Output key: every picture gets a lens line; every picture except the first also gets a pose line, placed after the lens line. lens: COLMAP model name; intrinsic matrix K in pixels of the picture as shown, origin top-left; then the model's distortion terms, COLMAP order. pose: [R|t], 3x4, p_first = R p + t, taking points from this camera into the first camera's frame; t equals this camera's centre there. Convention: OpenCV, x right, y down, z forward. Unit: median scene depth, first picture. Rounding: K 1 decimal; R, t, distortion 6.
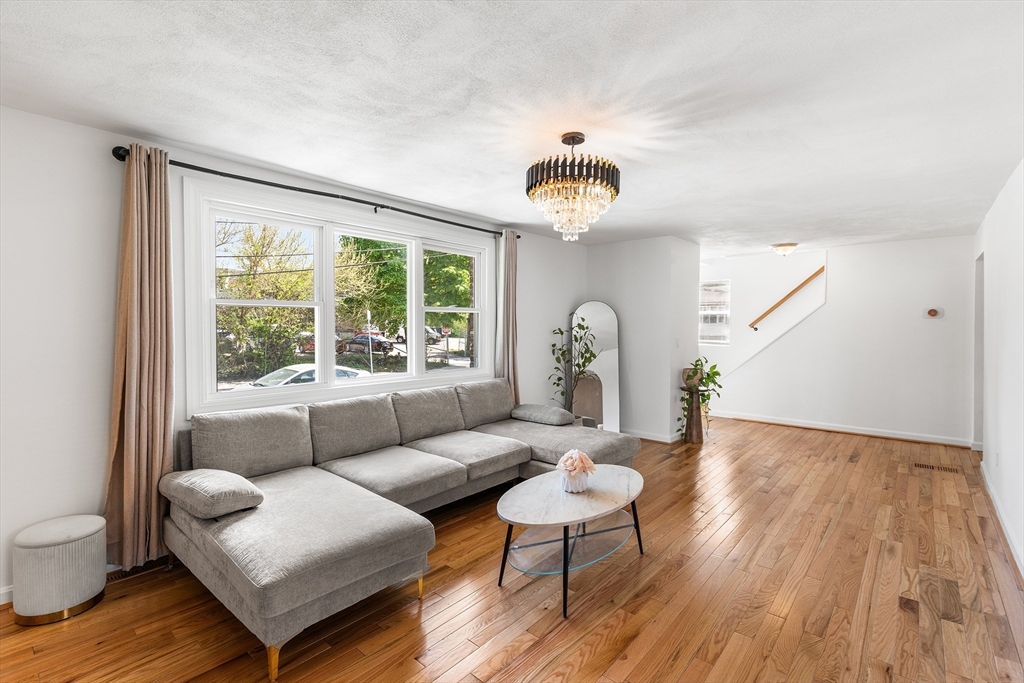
lens RADIAL K [[470.8, 0, 520.5], [0, 470.8, 331.2], [0, 0, 1]] dist [-0.007372, -0.000035]
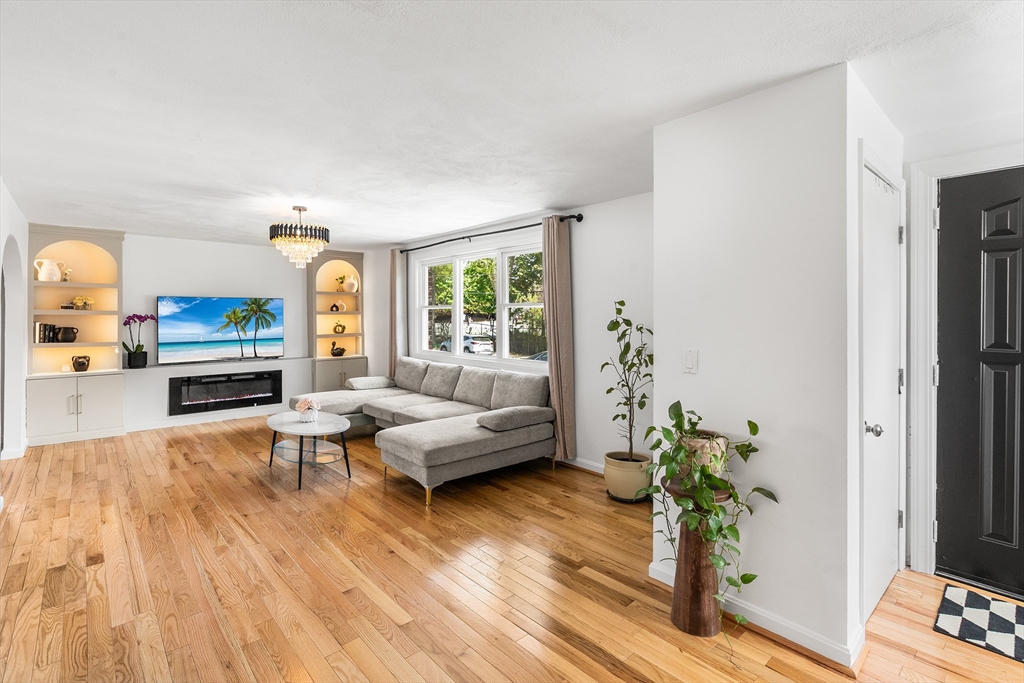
lens RADIAL K [[470.8, 0, 514.2], [0, 470.8, 321.0], [0, 0, 1]] dist [-0.007372, -0.000035]
pose [[-0.121496, 0.002798, -0.992588, 1.538233], [-0.017586, 0.999833, 0.004971, -0.022300], [0.992436, 0.018059, -0.121427, 1.794687]]
